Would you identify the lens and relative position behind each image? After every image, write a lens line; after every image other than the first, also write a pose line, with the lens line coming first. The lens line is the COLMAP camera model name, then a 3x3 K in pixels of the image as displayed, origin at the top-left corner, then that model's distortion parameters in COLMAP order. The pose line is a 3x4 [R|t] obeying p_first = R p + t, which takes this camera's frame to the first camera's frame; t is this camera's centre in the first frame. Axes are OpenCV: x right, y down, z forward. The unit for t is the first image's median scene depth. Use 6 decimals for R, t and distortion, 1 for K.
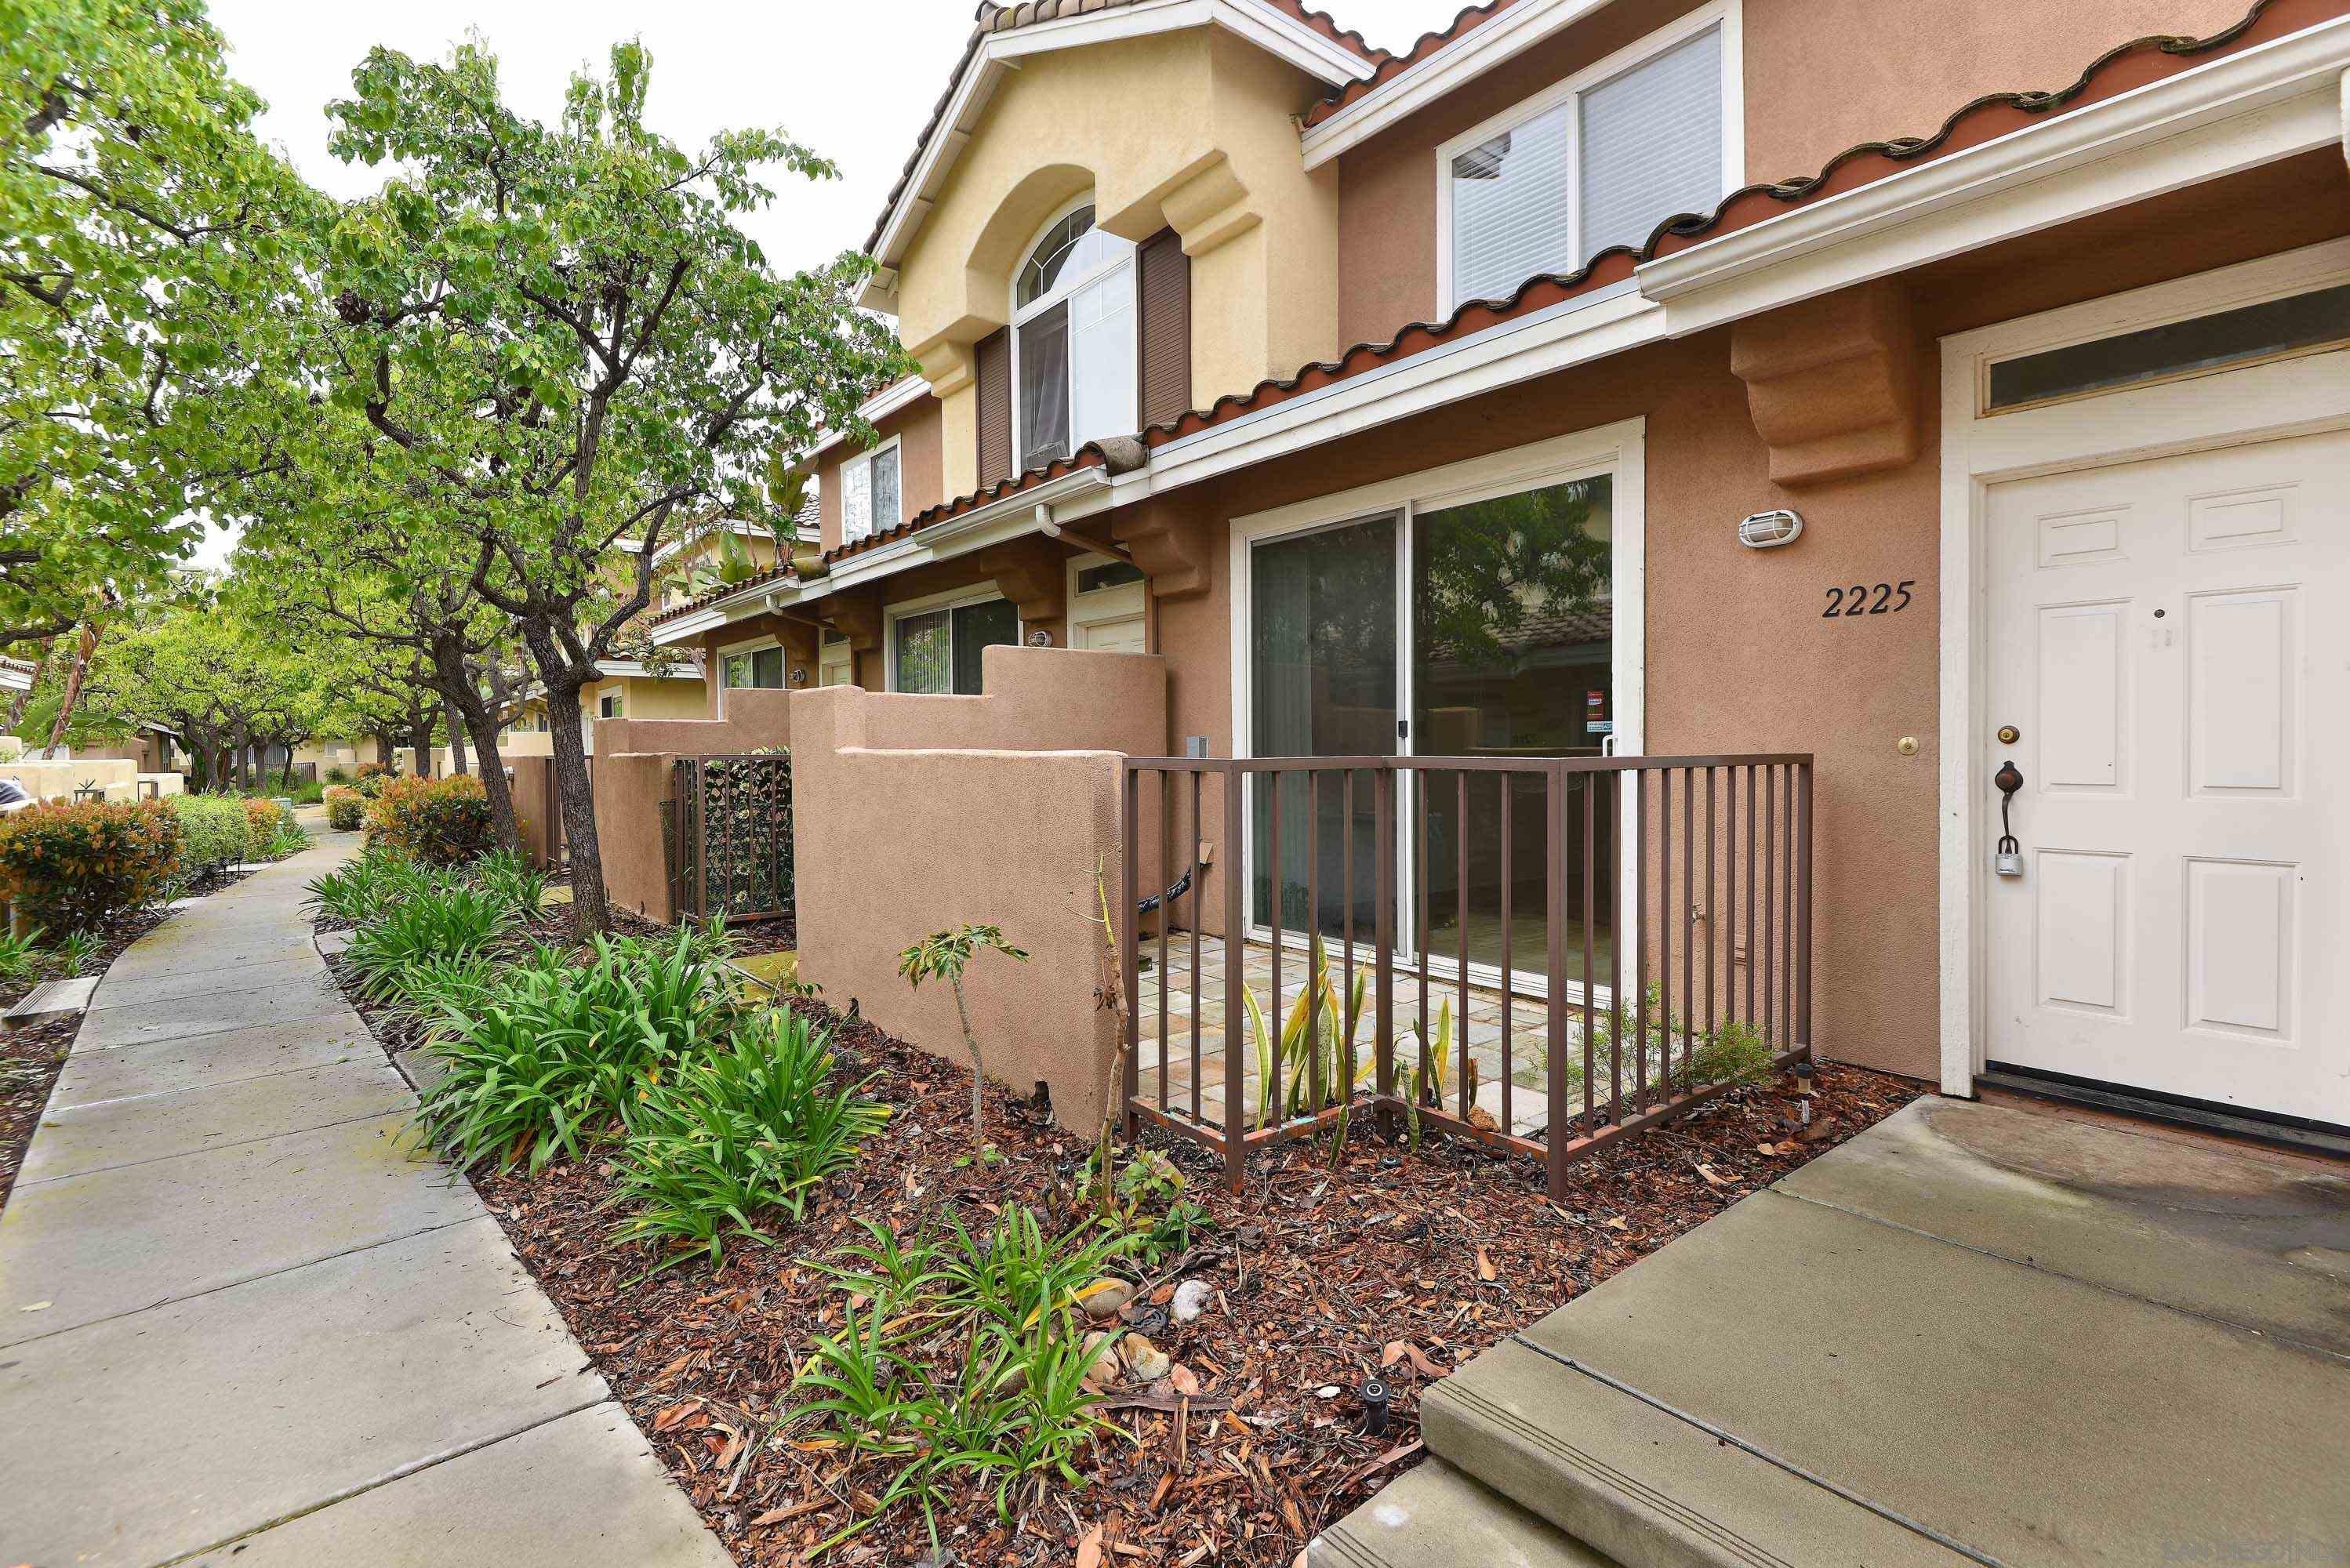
lens RADIAL K [[1081.1, 0, 1165.5], [0, 1081.1, 759.5], [0, 0, 1]] dist [0.002395, -0.004286]
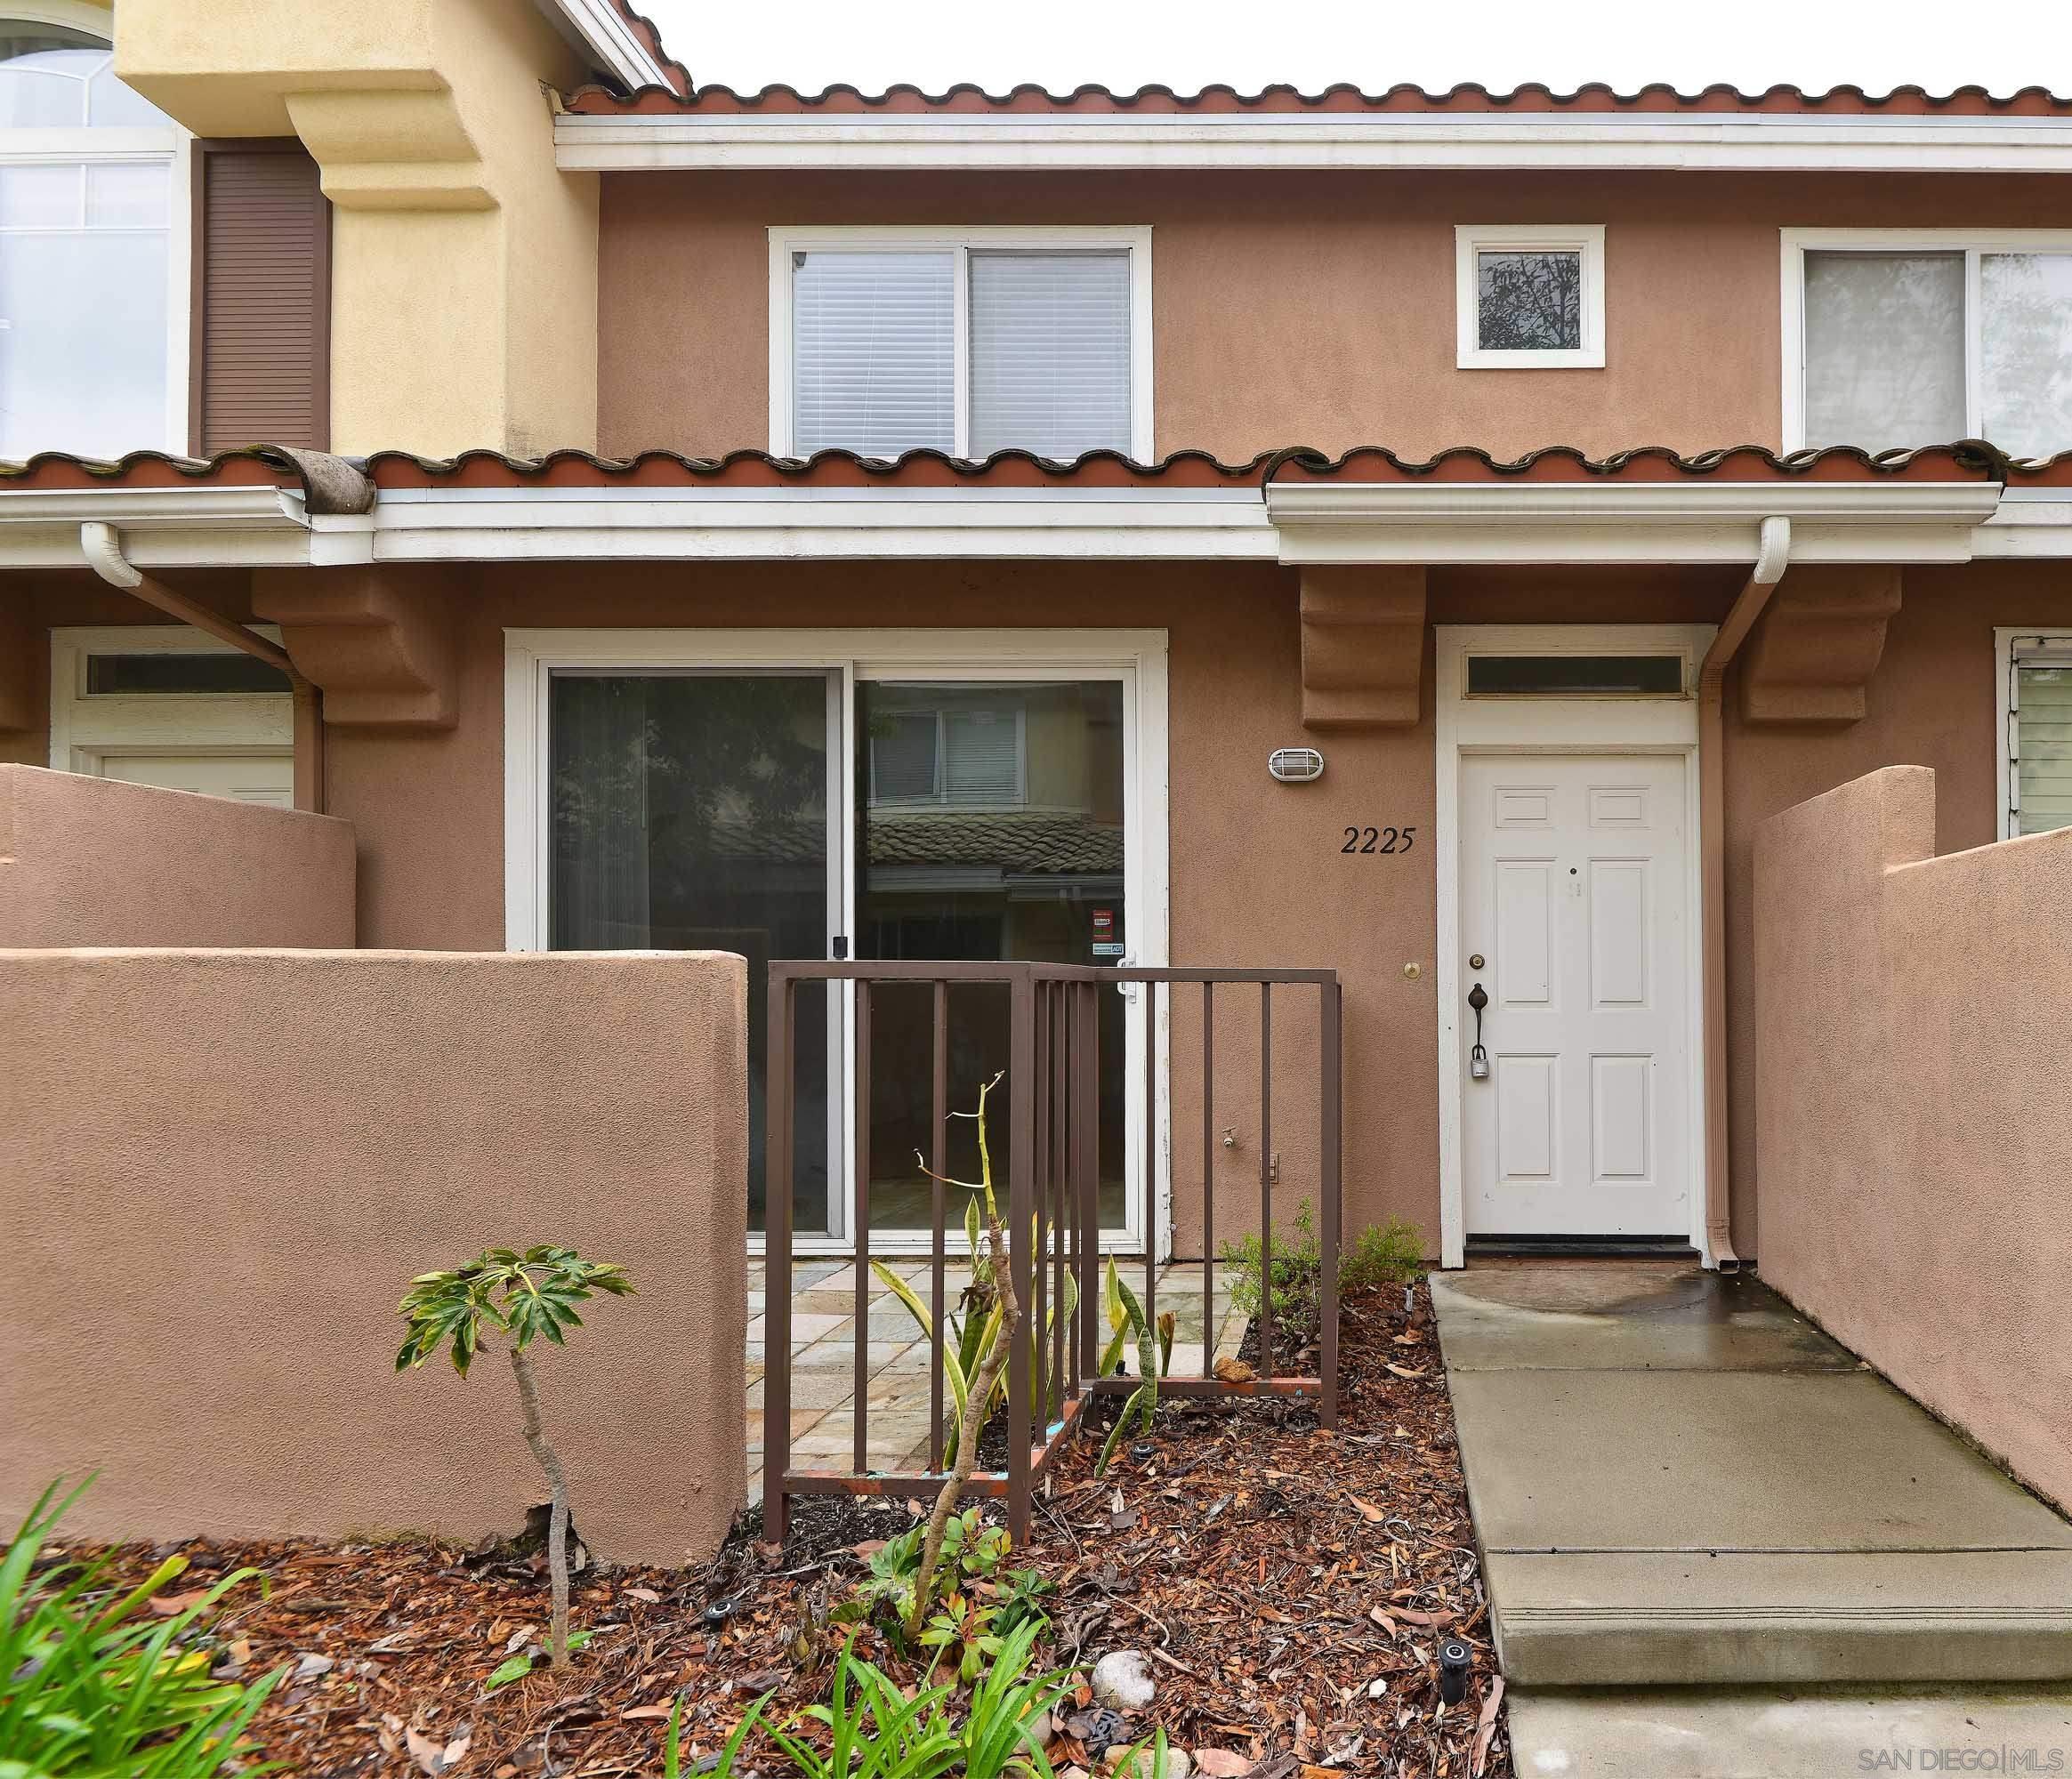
lens RADIAL K [[1314.2, 0, 1104.2], [0, 1314.2, 983.4], [0, 0, 1]] dist [0.001155, -0.009054]
pose [[0.636249, 0.019818, 0.771229, -0.477390], [0.003094, 0.999596, -0.028238, 0.031607], [-0.771478, 0.020352, 0.635931, 0.292089]]
